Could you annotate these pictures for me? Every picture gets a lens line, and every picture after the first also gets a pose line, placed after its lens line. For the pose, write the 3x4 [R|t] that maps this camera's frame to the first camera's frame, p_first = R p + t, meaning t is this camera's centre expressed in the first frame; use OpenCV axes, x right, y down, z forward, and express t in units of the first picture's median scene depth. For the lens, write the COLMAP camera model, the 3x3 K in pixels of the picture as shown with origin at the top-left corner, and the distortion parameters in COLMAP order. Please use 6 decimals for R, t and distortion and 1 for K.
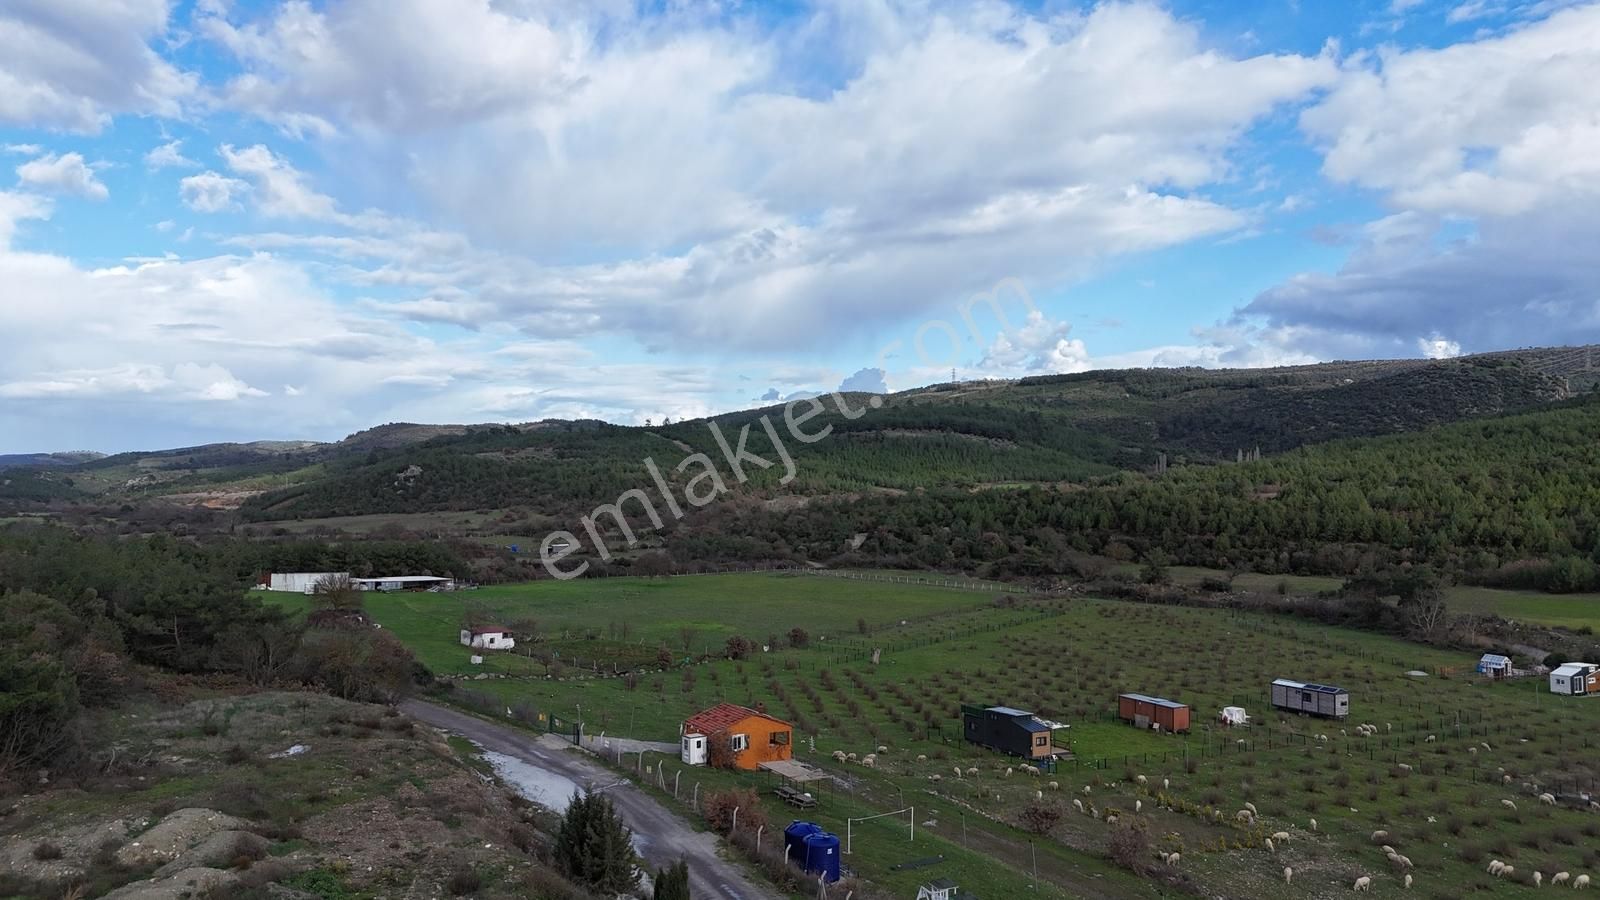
lens RADIAL K [[1171.2, 0, 797.3], [0, 1171.2, 456.0], [0, 0, 1]] dist [0.081743, -0.074113]
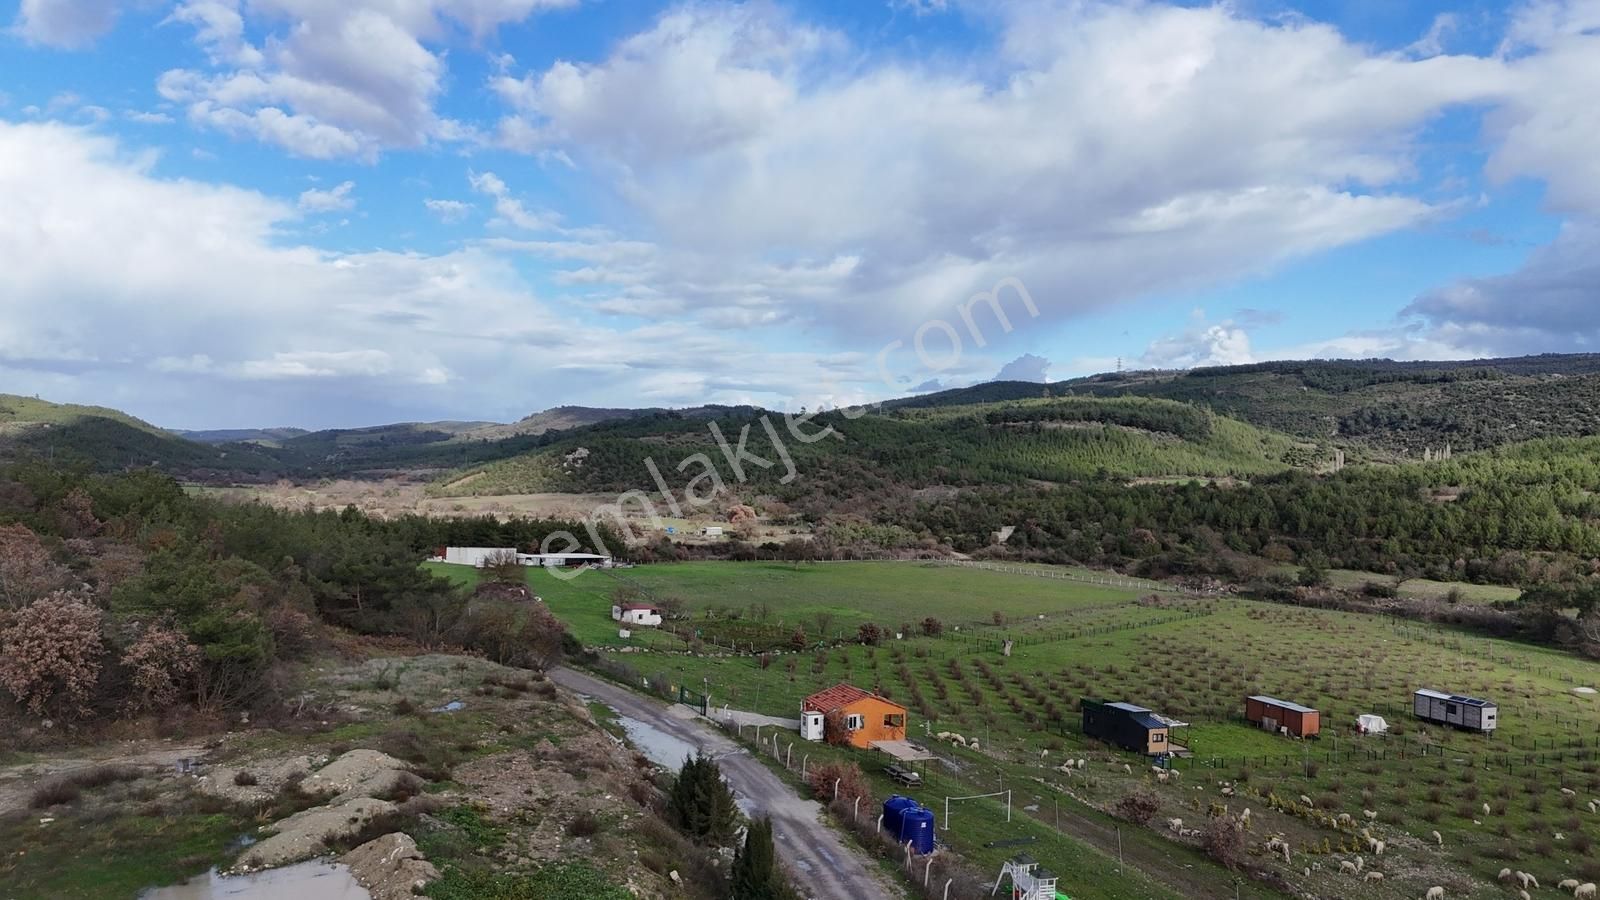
lens RADIAL K [[1171.2, 0, 799.2], [0, 1171.2, 459.7], [0, 0, 1]] dist [0.081743, -0.074113]
pose [[0.991131, 0.021214, -0.131186, 0.016234], [-0.019412, 0.999699, 0.014998, -0.003221], [0.131464, -0.012319, 0.991244, -0.023203]]
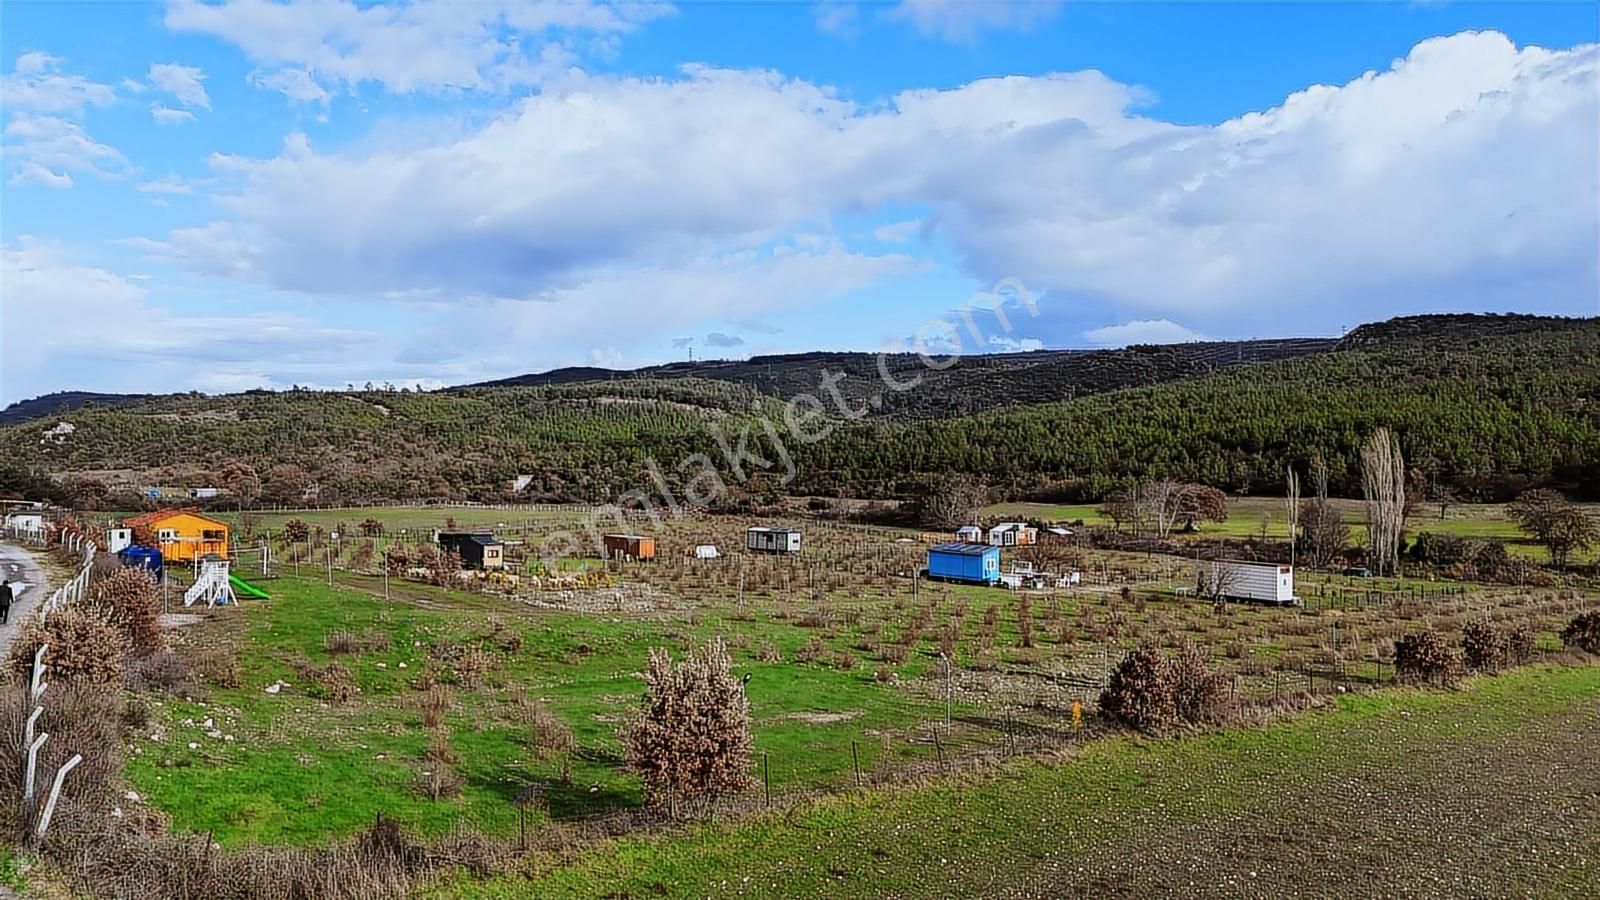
lens RADIAL K [[1171.2, 0, 797.0], [0, 1171.2, 457.2], [0, 0, 1]] dist [0.081743, -0.074113]
pose [[0.976798, 0.005709, 0.214086, 0.135531], [-0.009084, 0.999849, 0.014785, 0.069112], [-0.213970, -0.016387, 0.976703, -0.103013]]
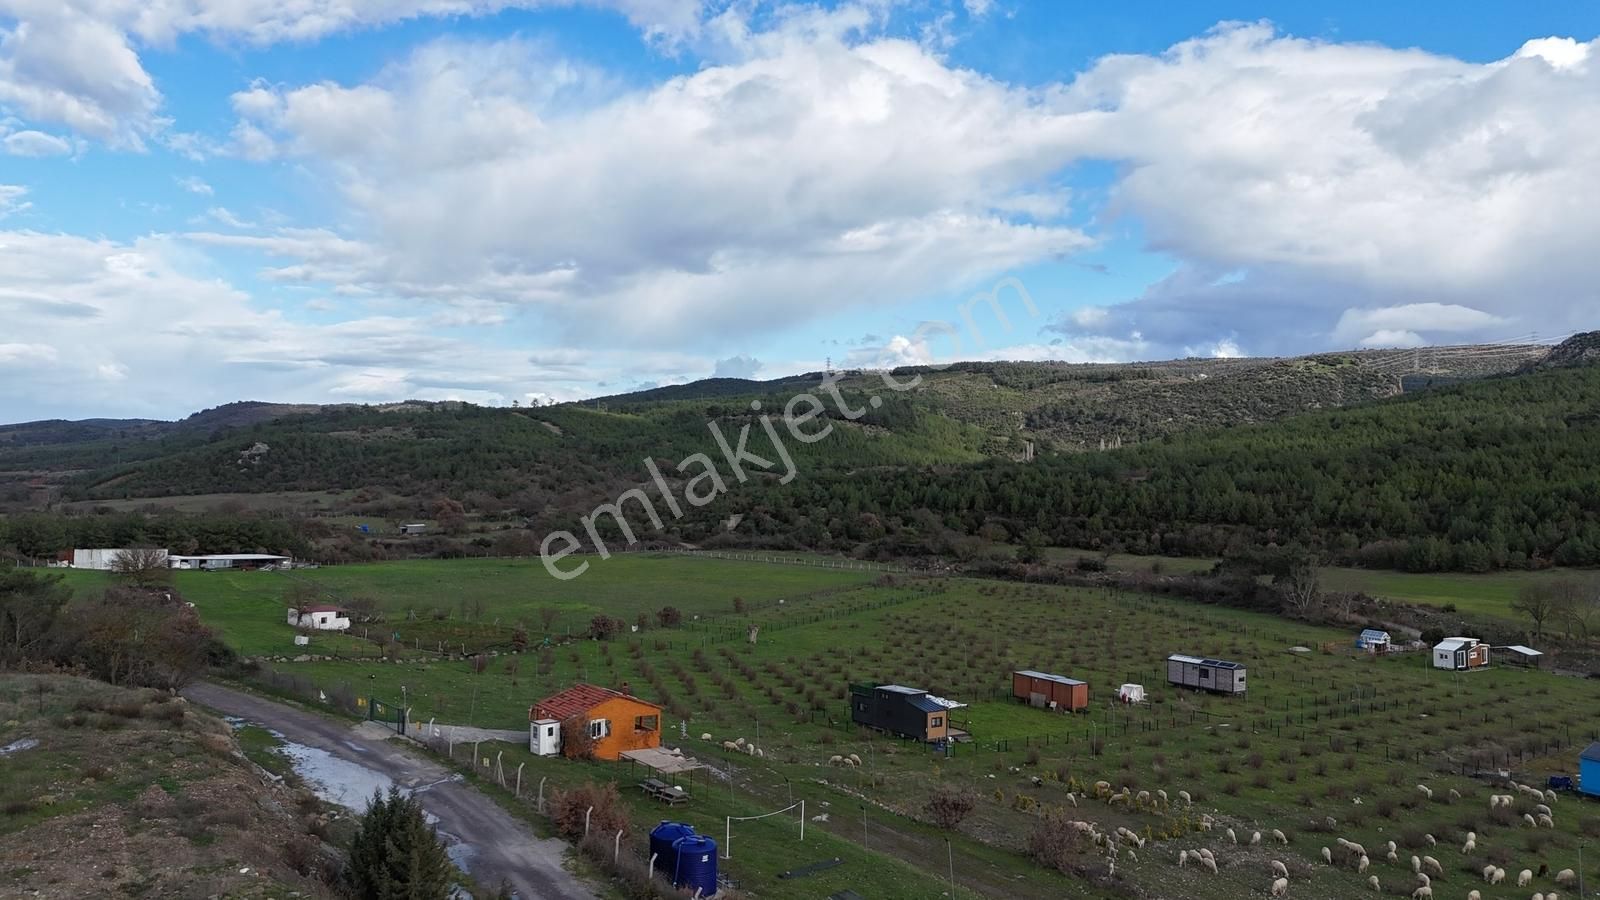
lens RADIAL K [[1171.2, 0, 797.0], [0, 1171.2, 448.8], [0, 0, 1]] dist [0.081743, -0.074113]
pose [[0.994138, 0.012966, 0.107341, -0.000262], [-0.013432, 0.999903, 0.003620, 0.015877], [-0.107283, -0.005040, 0.994216, 0.060500]]
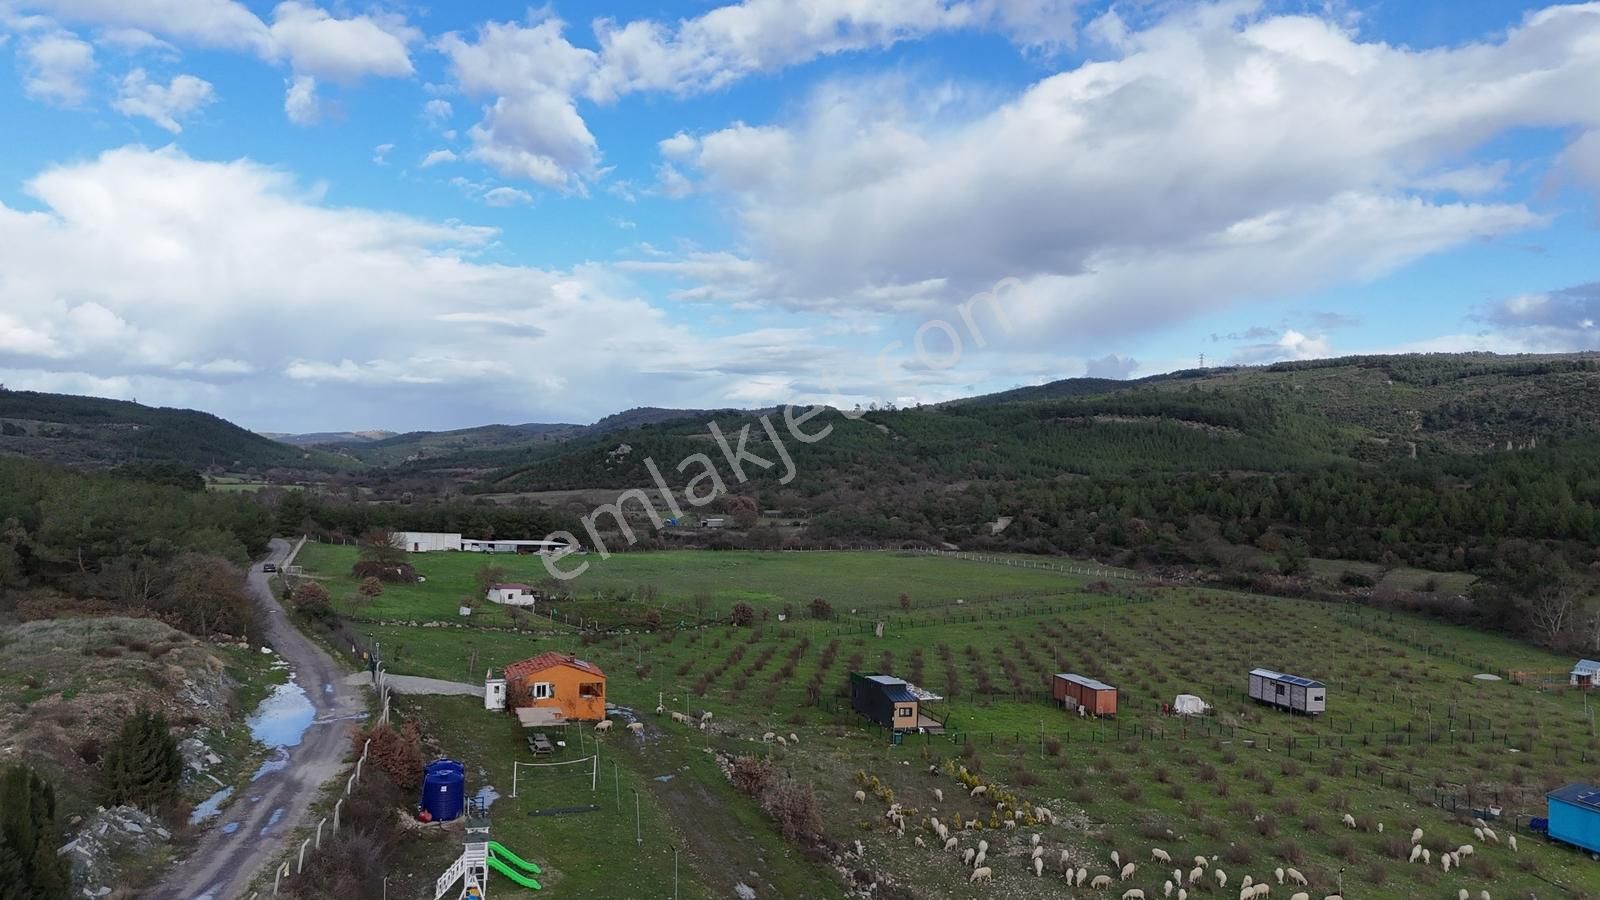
lens RADIAL K [[1171.2, 0, 794.1], [0, 1171.2, 453.4], [0, 0, 1]] dist [0.081743, -0.074113]
pose [[0.978573, 0.016417, -0.205247, 0.167763], [-0.014708, 0.999843, 0.009852, 0.014909], [0.205377, -0.006622, 0.978661, 0.035718]]
